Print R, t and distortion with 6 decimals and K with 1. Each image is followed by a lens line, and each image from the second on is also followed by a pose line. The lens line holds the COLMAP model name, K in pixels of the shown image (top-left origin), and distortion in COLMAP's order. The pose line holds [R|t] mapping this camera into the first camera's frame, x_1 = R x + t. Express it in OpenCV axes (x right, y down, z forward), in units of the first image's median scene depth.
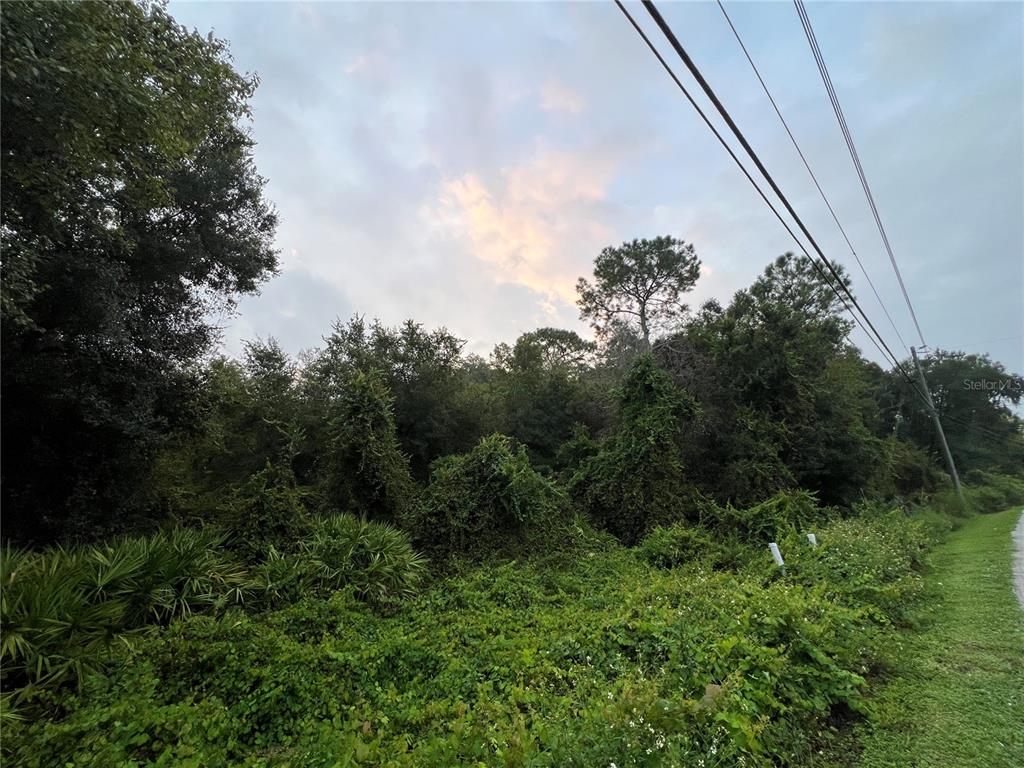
lens RADIAL K [[409.1, 0, 510.6], [0, 409.1, 382.5], [0, 0, 1]] dist [-0.002708, 0.000475]
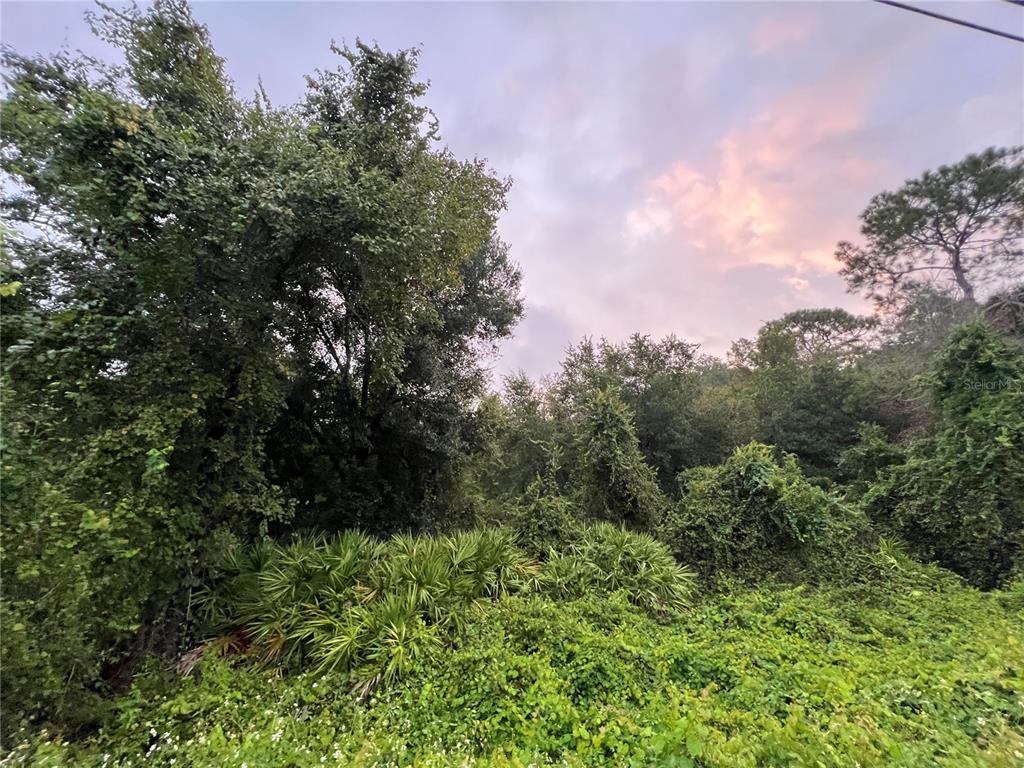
lens RADIAL K [[409.1, 0, 510.7], [0, 409.1, 382.5], [0, 0, 1]] dist [-0.002708, 0.000475]
pose [[0.852592, -0.120065, -0.508597, -0.019492], [0.106161, 0.992748, -0.056395, -0.016070], [0.511680, -0.005911, 0.859156, -0.064461]]
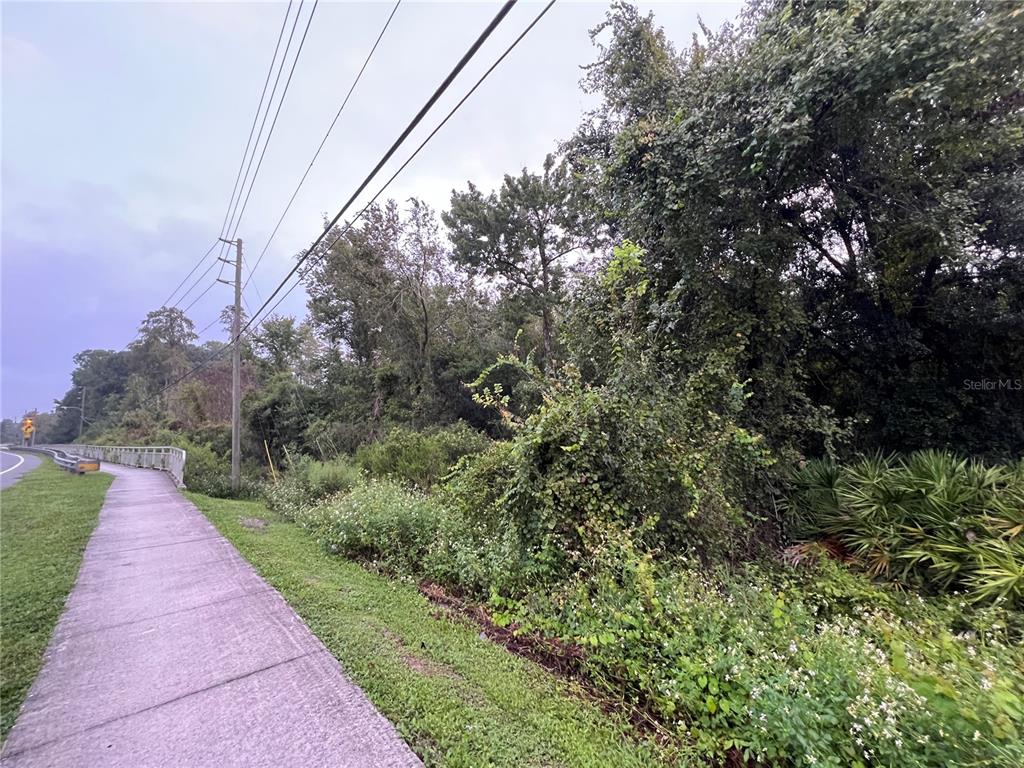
lens RADIAL K [[409.1, 0, 511.7], [0, 409.1, 381.8], [0, 0, 1]] dist [-0.002708, 0.000475]
pose [[-0.038391, -0.097557, -0.994489, -0.031938], [0.278975, 0.954605, -0.104414, -0.036929], [0.959531, -0.281446, -0.009432, -0.159387]]
